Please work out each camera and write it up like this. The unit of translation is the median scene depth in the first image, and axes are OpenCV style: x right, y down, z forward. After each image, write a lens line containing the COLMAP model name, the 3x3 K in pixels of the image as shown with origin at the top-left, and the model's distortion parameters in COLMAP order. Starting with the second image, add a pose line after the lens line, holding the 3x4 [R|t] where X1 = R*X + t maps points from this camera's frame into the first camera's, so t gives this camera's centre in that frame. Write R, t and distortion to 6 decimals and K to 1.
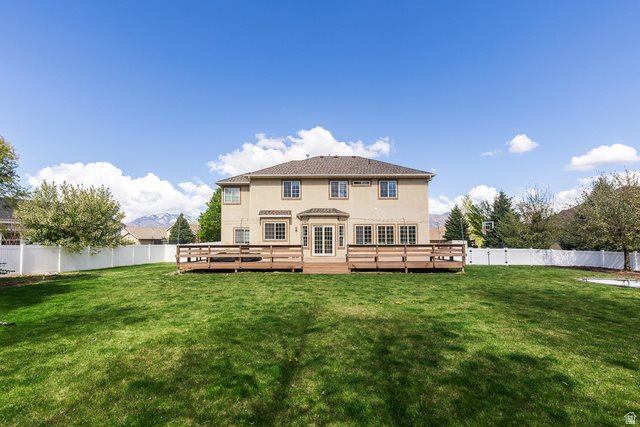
lens RADIAL K [[588.1, 0, 320.0], [0, 588.1, 213.5], [0, 0, 1]] dist [-0.000584, -0.001104]
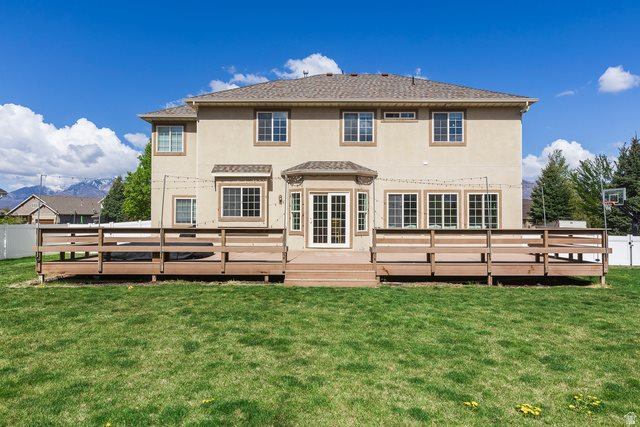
lens RADIAL K [[444.7, 0, 320.0], [0, 444.7, 213.5], [0, 0, 1]] dist [0.000573, -0.000005]
pose [[0.998105, 0.006065, -0.061234, 0.022562], [-0.003588, 0.999174, 0.040475, 0.023252], [0.061429, -0.040179, 0.997302, 0.583976]]
